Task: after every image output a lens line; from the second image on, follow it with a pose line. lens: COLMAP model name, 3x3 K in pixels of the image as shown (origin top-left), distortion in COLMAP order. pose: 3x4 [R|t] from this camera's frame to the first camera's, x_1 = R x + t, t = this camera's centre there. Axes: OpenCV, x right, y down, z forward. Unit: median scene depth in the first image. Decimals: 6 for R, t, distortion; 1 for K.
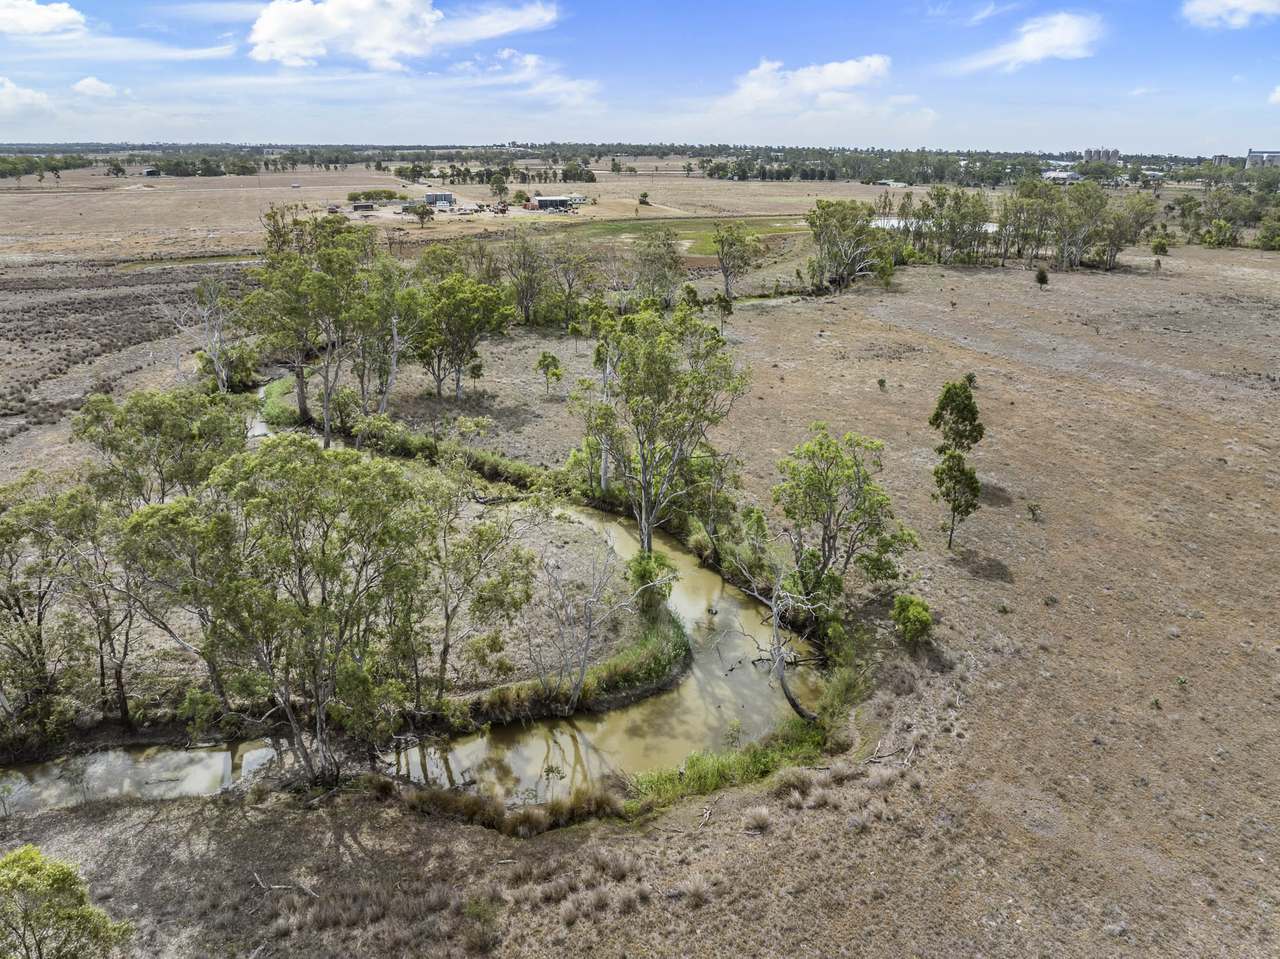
lens RADIAL K [[928.2, 0, 640.0], [0, 928.2, 479.5], [0, 0, 1]] dist [-0.044303, -0.006919]
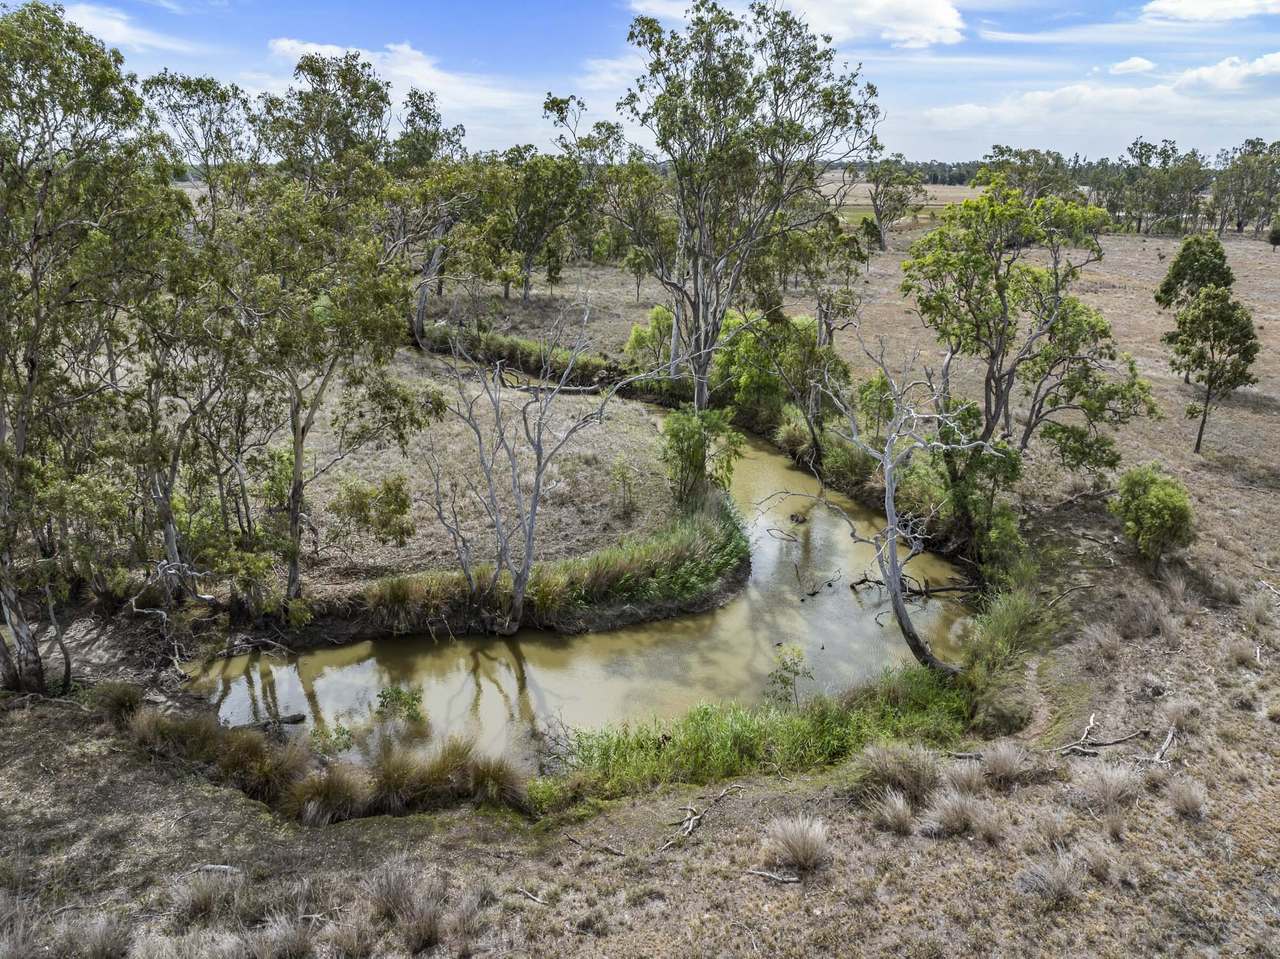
lens RADIAL K [[913.5, 0, 640.0], [0, 913.5, 479.5], [0, 0, 1]] dist [-0.063790, 0.024994]
pose [[0.983925, 0.054790, -0.169972, 0.097435], [-0.060633, 0.997728, -0.029377, 0.180094], [0.167976, 0.039210, 0.985011, 0.475218]]
